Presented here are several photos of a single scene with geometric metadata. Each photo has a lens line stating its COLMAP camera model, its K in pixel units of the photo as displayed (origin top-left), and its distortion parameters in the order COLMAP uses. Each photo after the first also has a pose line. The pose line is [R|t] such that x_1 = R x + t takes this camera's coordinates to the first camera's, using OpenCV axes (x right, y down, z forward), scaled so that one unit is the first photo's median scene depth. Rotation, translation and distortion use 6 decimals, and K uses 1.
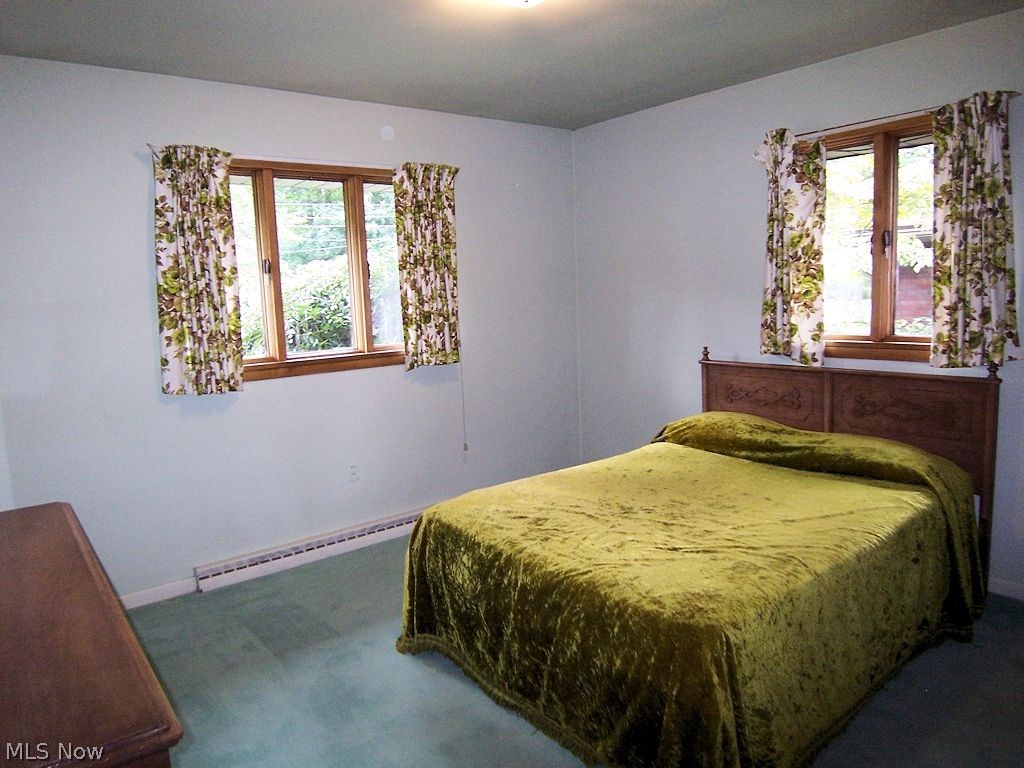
lens RADIAL K [[692.1, 0, 503.8], [0, 692.1, 380.3], [0, 0, 1]] dist [-0.003941, -0.042566]
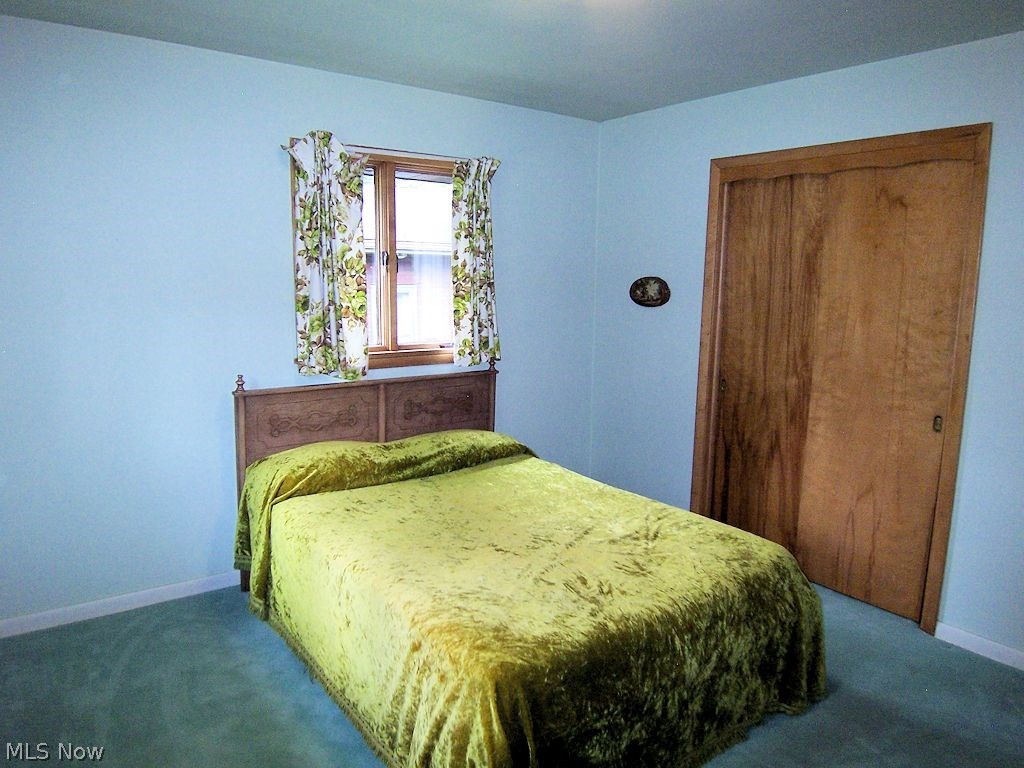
lens RADIAL K [[692.1, 0, 503.8], [0, 692.1, 380.3], [0, 0, 1]] dist [-0.003941, -0.042566]
pose [[0.035379, -0.112310, 0.993043, -0.603371], [0.114568, 0.987570, 0.107609, -0.115651], [-0.992785, 0.109964, 0.047807, 0.821936]]
